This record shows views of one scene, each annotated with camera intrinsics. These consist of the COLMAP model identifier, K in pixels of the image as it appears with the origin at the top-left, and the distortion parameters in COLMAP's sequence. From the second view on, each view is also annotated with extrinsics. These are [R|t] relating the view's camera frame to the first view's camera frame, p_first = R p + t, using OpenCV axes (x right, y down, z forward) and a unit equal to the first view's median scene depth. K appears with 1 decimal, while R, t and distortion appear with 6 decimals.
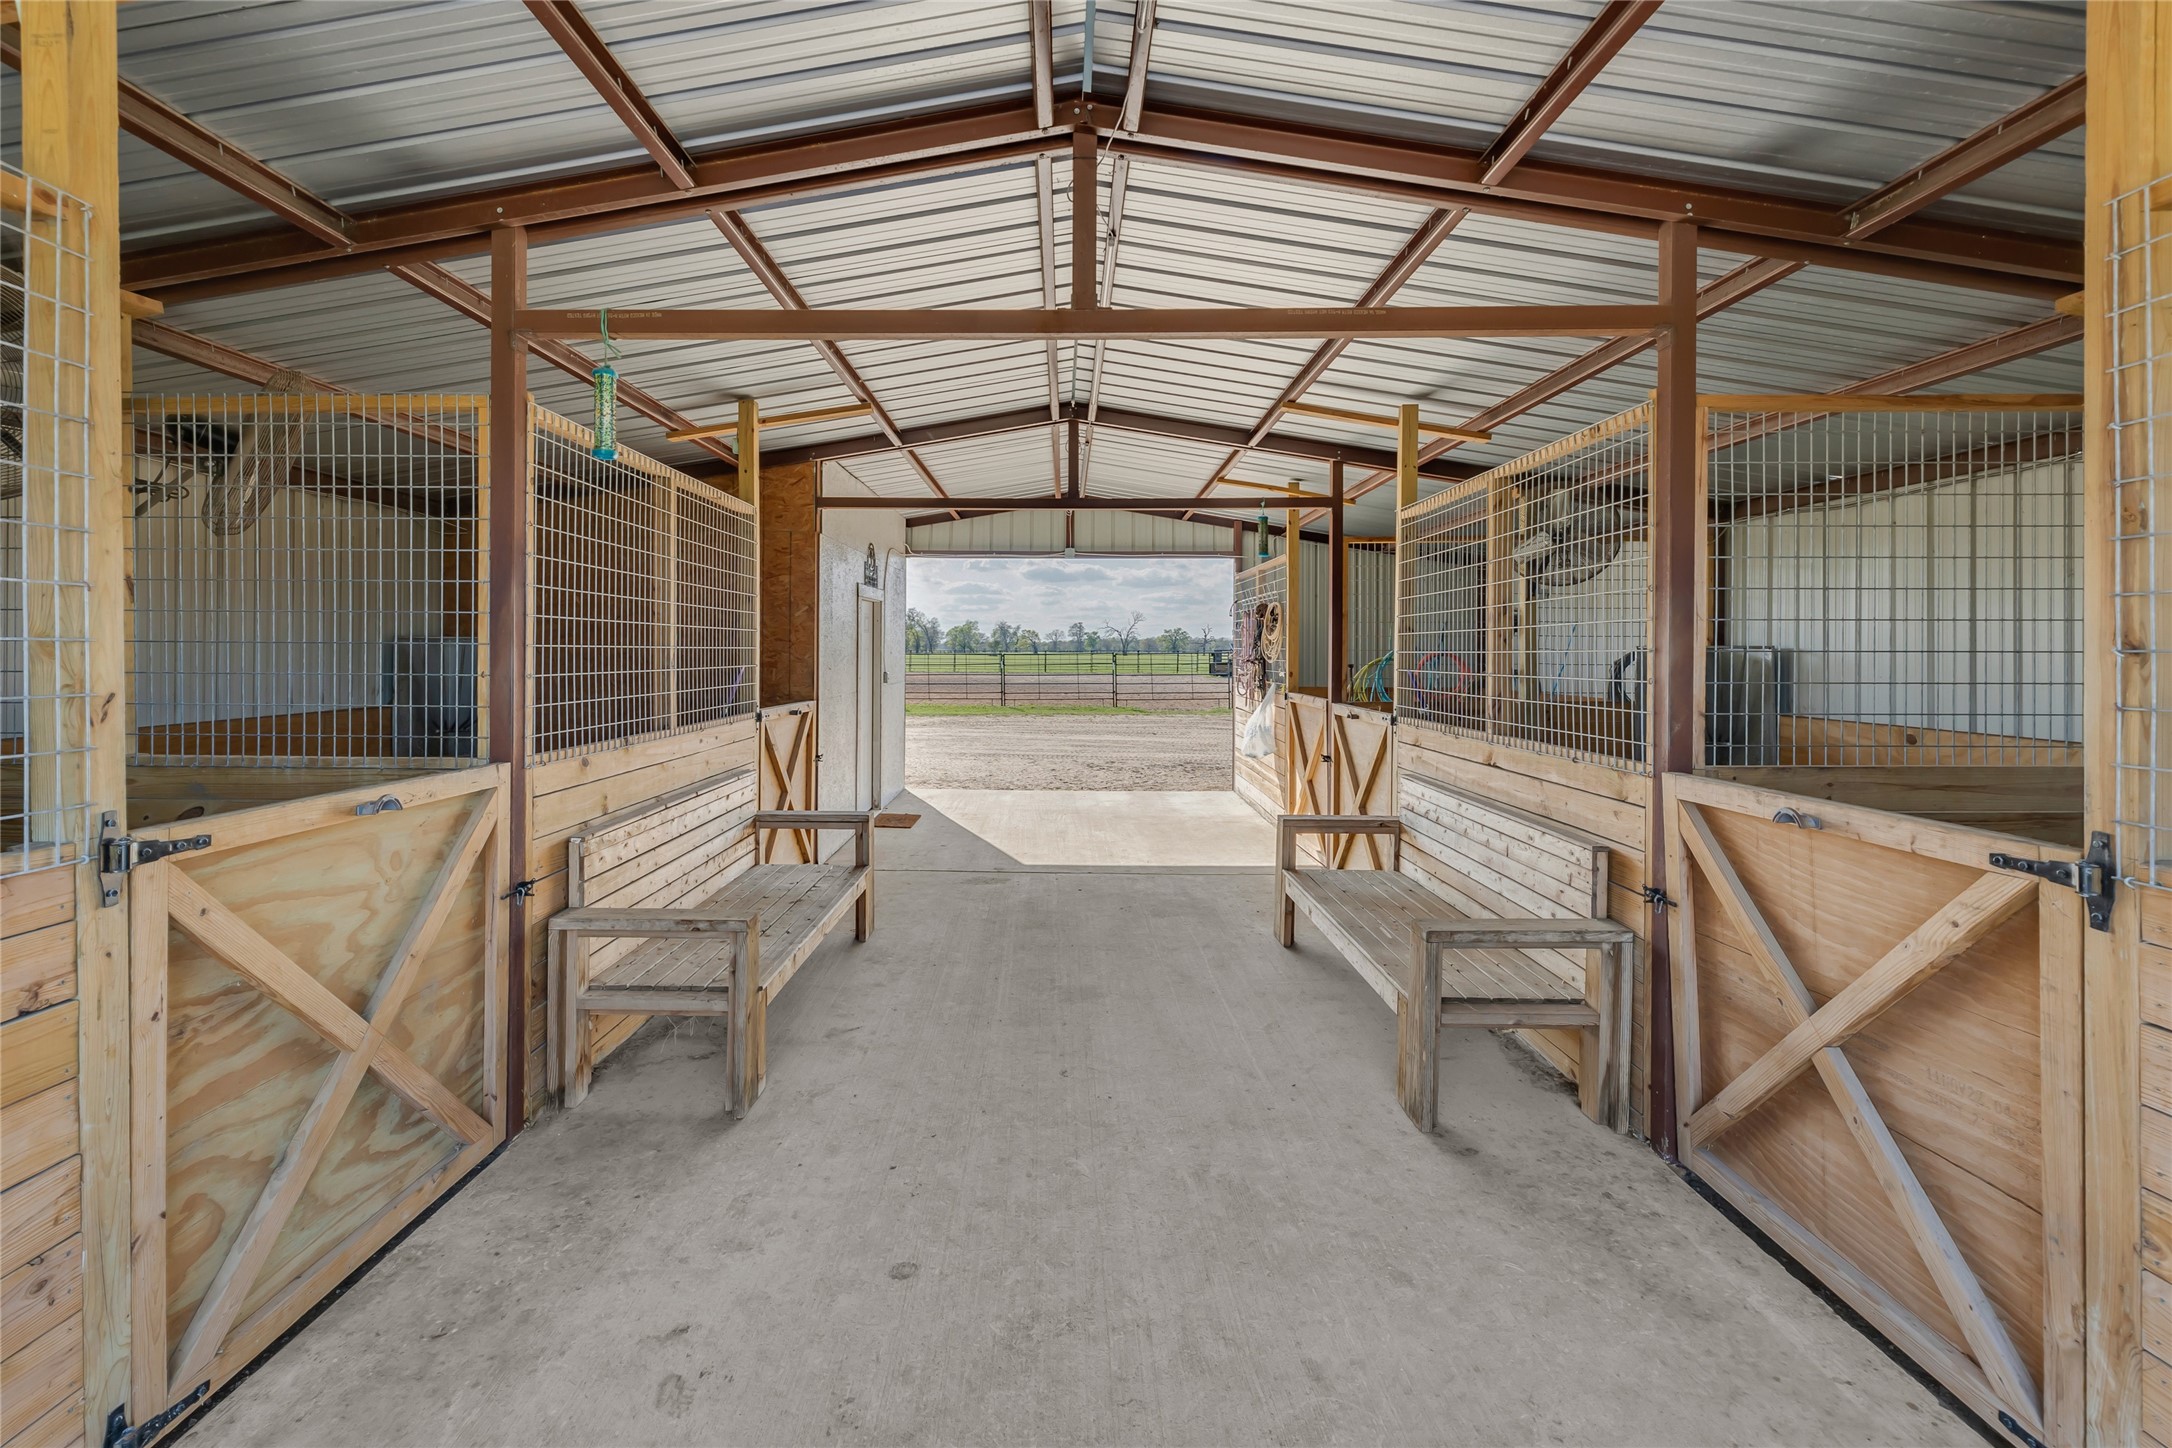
lens RADIAL K [[915.3, 0, 1072.9], [0, 915.3, 657.3], [0, 0, 1]] dist [-0.001115, -0.000147]
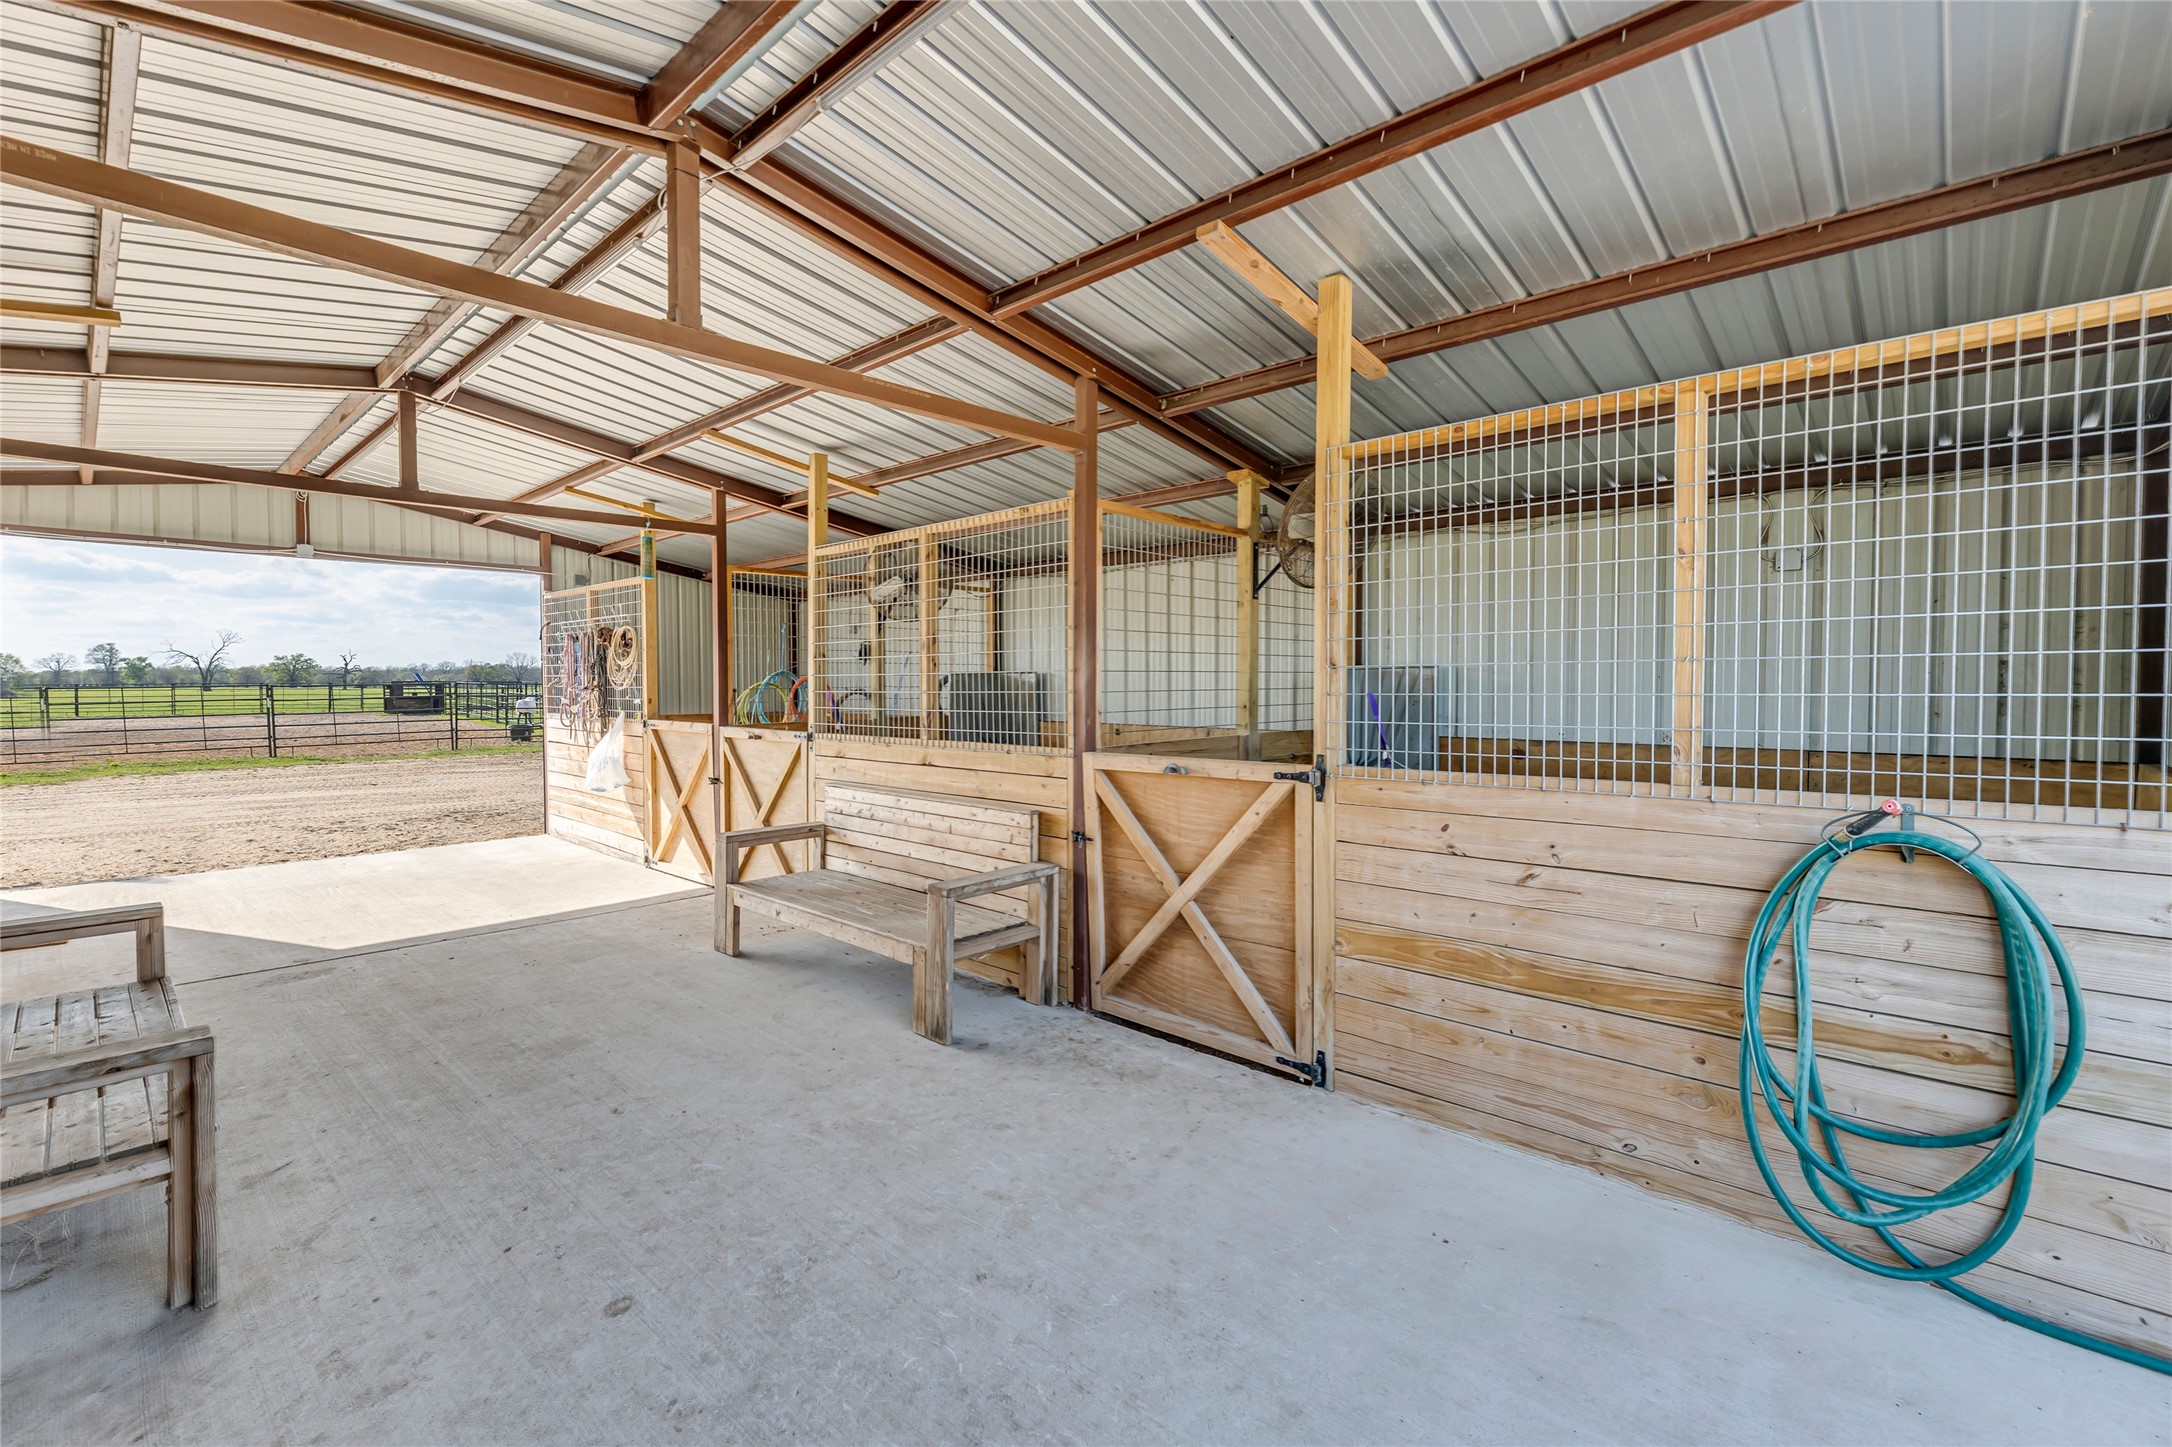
lens RADIAL K [[919.7, 0, 1086.0], [0, 919.7, 723.5], [0, 0, 1]] dist [0.002693, 0.000306]
pose [[0.670325, -0.042669, 0.740840, -0.310323], [0.013570, 0.998883, 0.045253, 0.007655], [-0.741944, -0.020281, 0.670155, -0.000937]]
